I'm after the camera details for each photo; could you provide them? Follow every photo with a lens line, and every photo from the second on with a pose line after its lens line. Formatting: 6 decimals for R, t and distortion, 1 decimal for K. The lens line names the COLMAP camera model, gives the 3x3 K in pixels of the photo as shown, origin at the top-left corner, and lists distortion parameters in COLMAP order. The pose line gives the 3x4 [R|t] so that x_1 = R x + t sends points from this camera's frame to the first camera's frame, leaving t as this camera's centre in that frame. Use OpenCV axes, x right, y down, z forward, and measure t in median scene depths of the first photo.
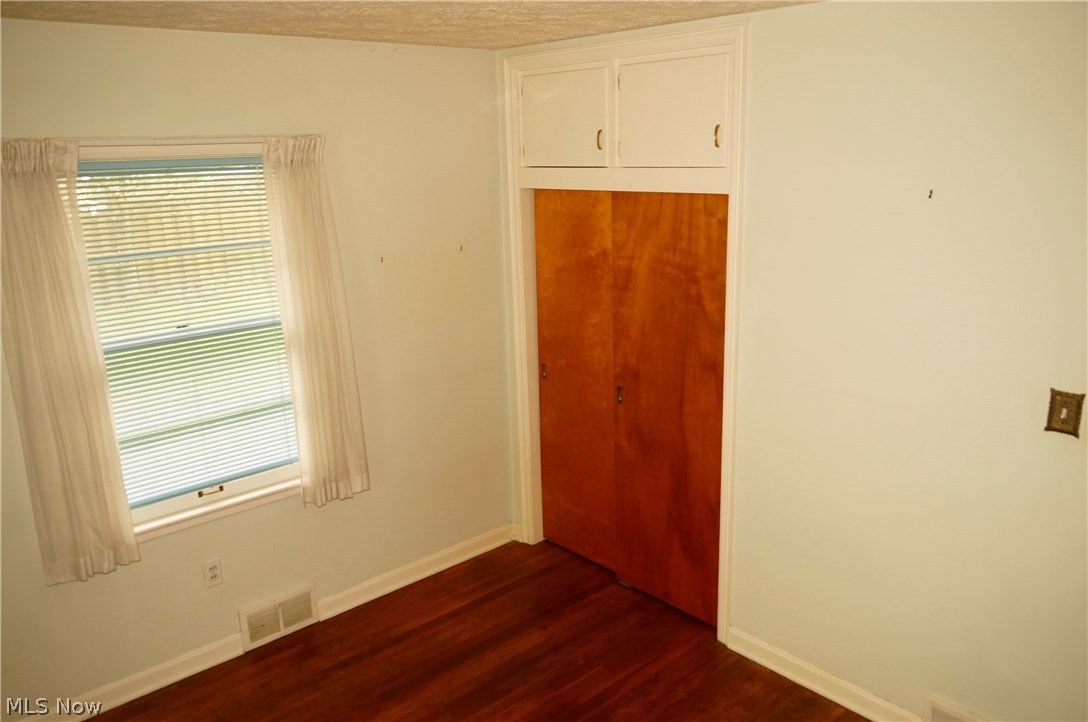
lens RADIAL K [[830.8, 0, 544.0], [0, 830.8, 361.0], [0, 0, 1]] dist [-0.011625, 0.003262]
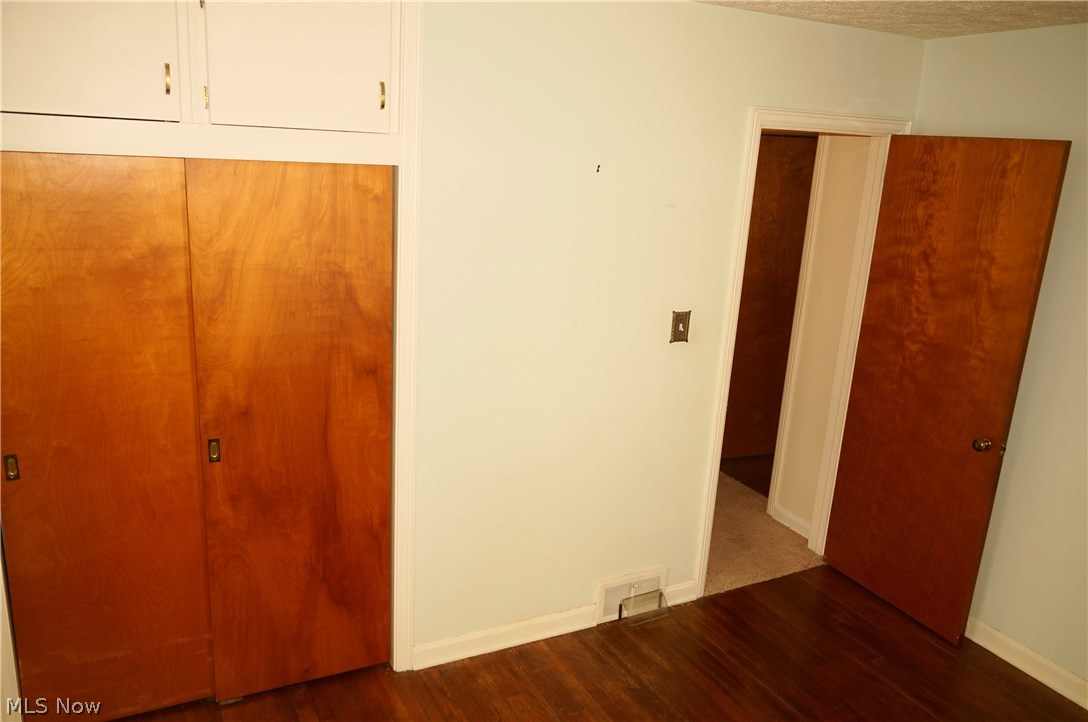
lens RADIAL K [[830.8, 0, 544.0], [0, 830.8, 361.0], [0, 0, 1]] dist [-0.011625, 0.003262]
pose [[0.251378, -0.210251, 0.944777, -0.488880], [0.179285, 0.969344, 0.168016, -0.100828], [-0.951139, 0.127149, 0.281367, 0.527722]]
